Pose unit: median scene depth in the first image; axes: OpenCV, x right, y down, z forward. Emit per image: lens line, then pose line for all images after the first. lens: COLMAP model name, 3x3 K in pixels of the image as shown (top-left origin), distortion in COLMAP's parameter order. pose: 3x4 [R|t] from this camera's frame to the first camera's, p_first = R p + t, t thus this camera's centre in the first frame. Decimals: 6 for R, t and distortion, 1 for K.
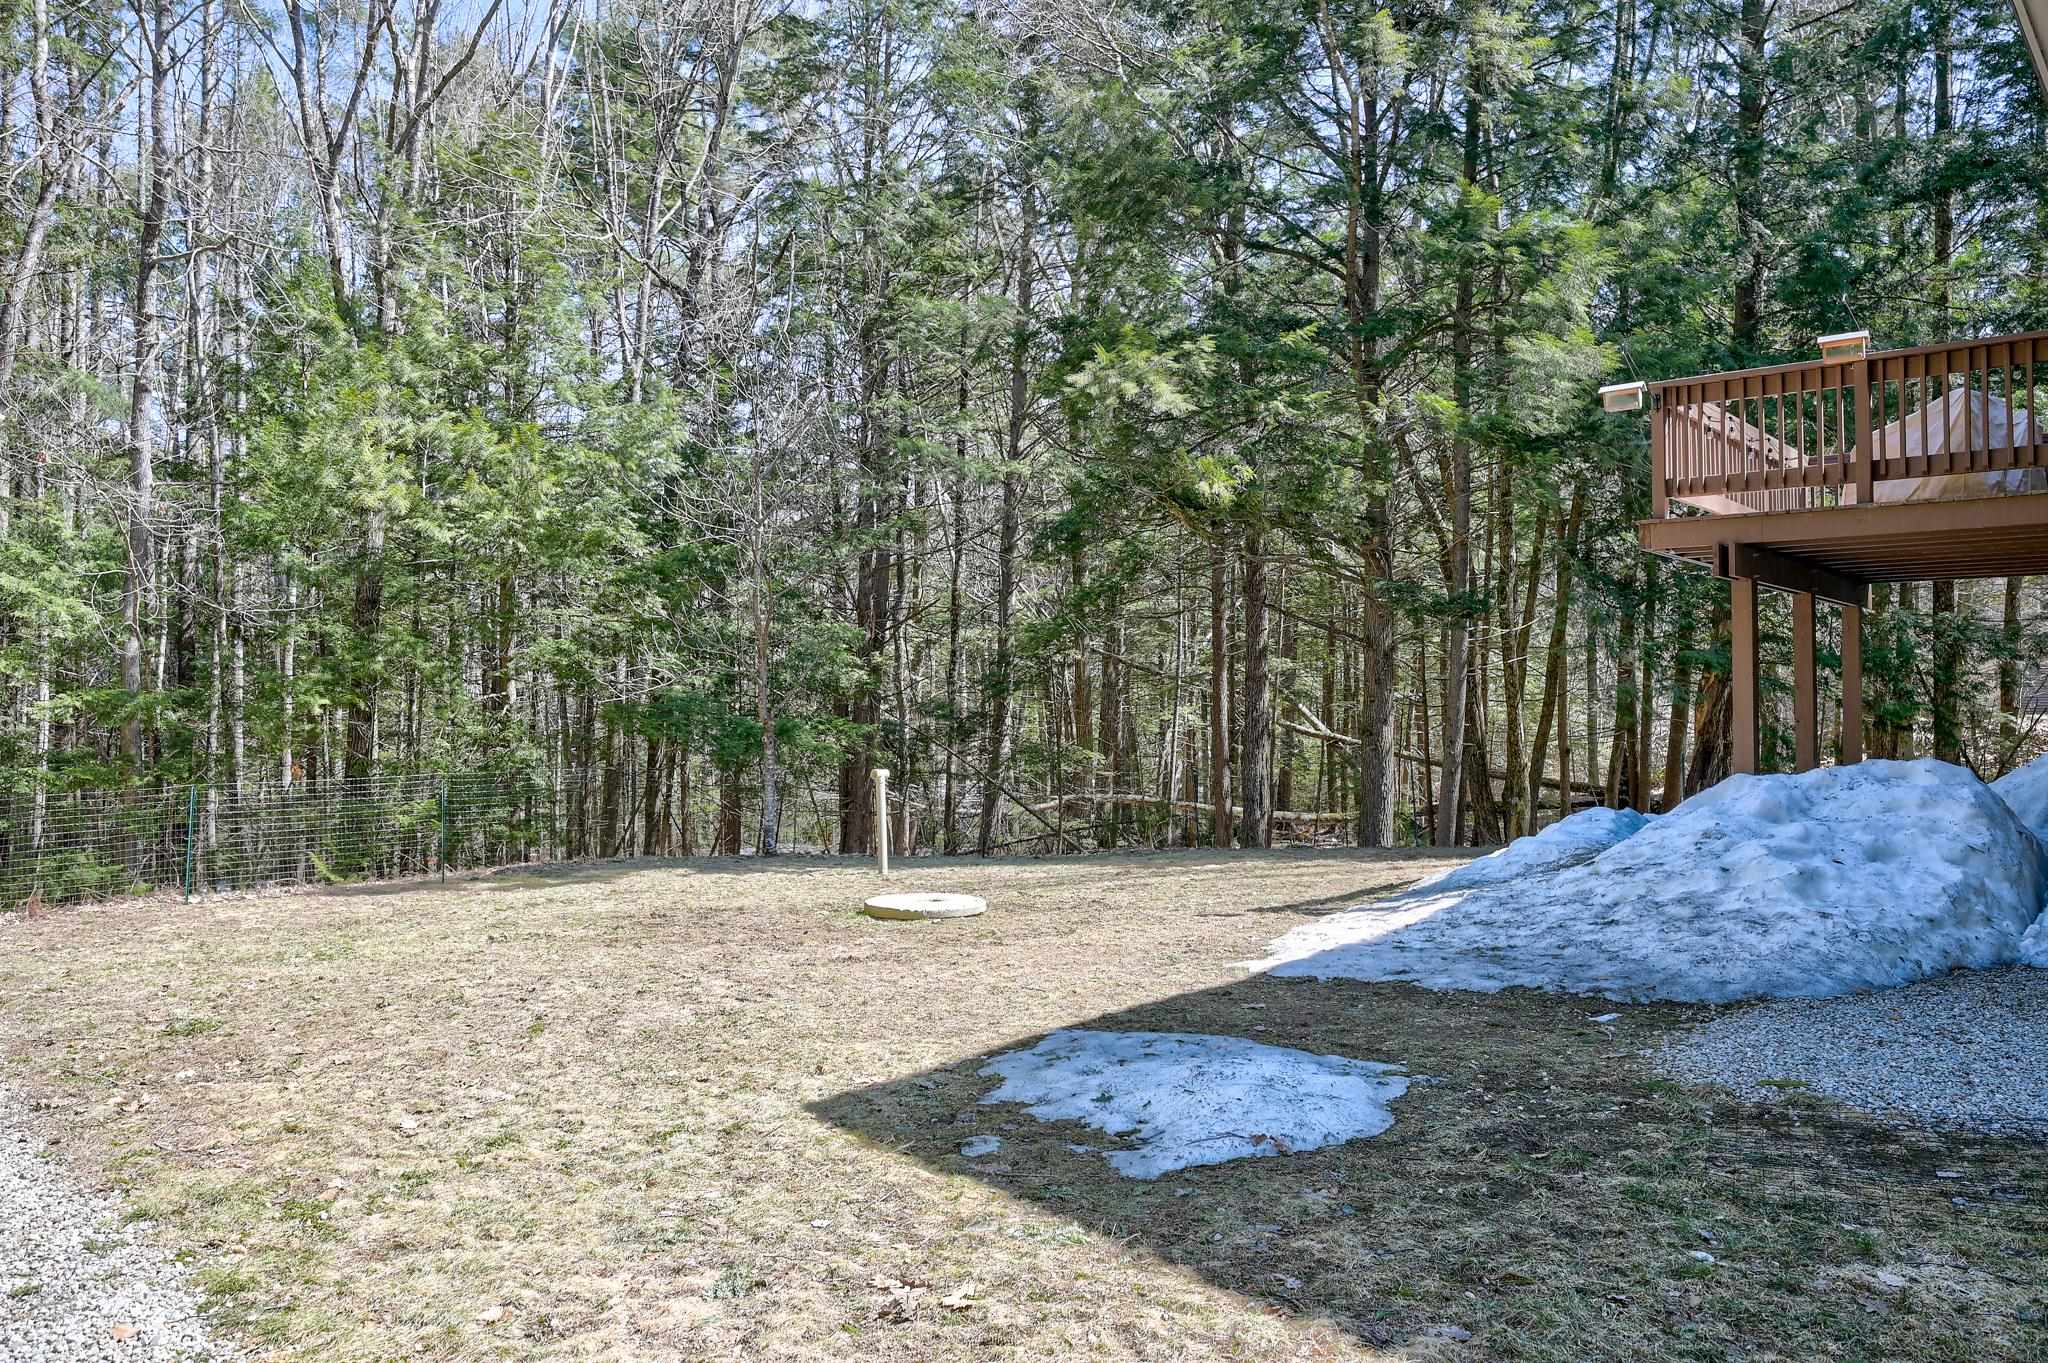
lens RADIAL K [[1522.2, 0, 1024.0], [0, 1522.2, 681.5], [0, 0, 1]] dist [-0.005031, -0.001095]
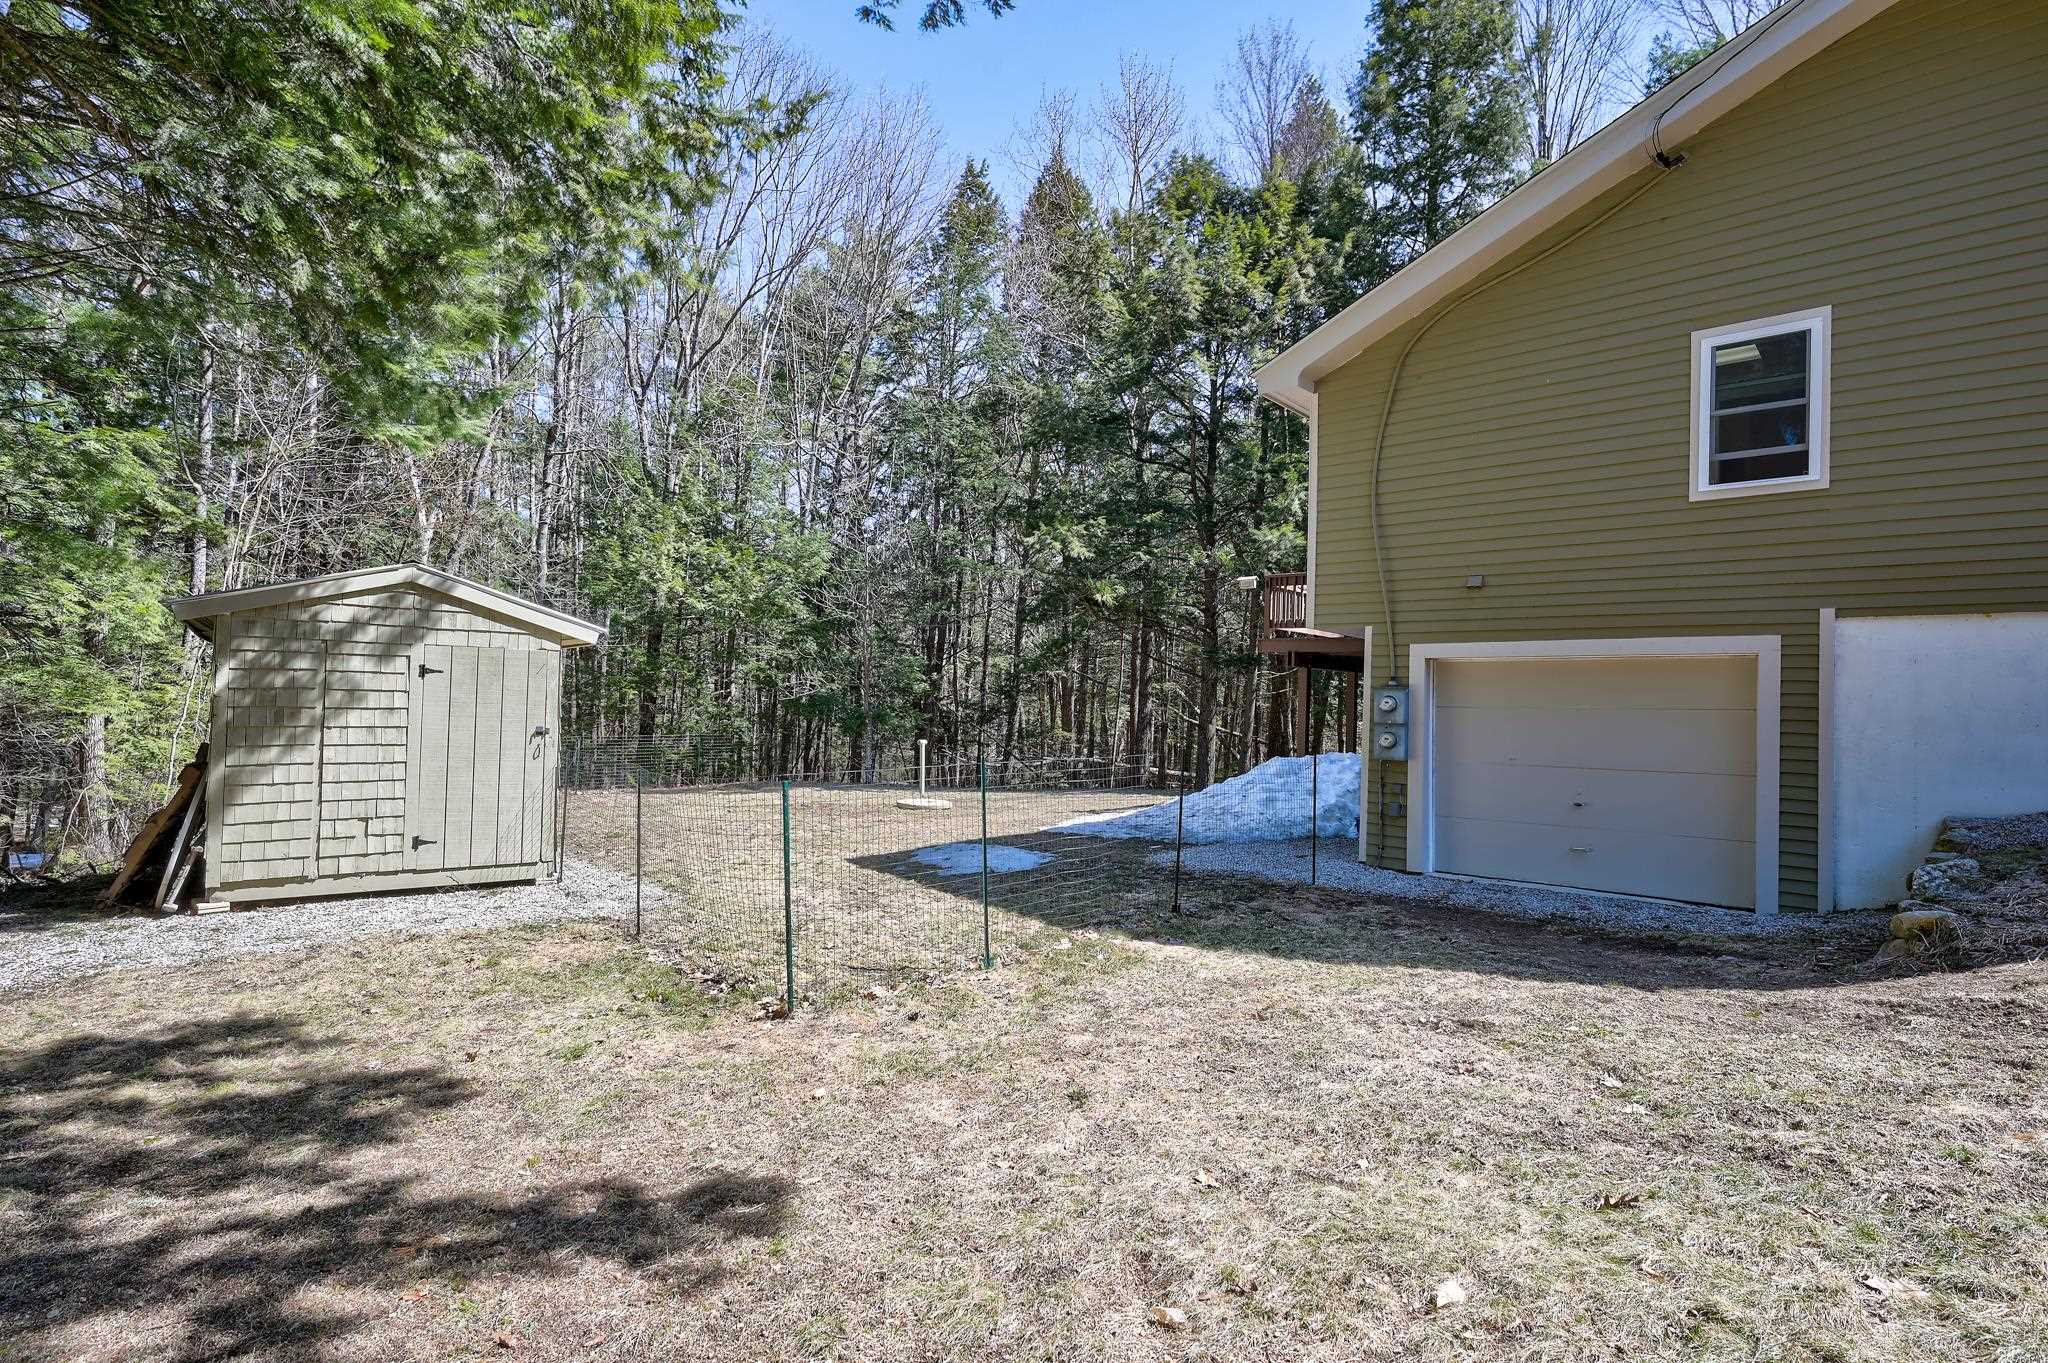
lens RADIAL K [[1044.9, 0, 1024.0], [0, 1044.9, 681.5], [0, 0, 1]] dist [0.000285, 0.000045]
pose [[0.998577, 0.032026, -0.042634, 0.064478], [-0.031908, 0.999485, 0.003440, -0.017923], [0.042722, -0.002075, 0.999085, -0.234766]]
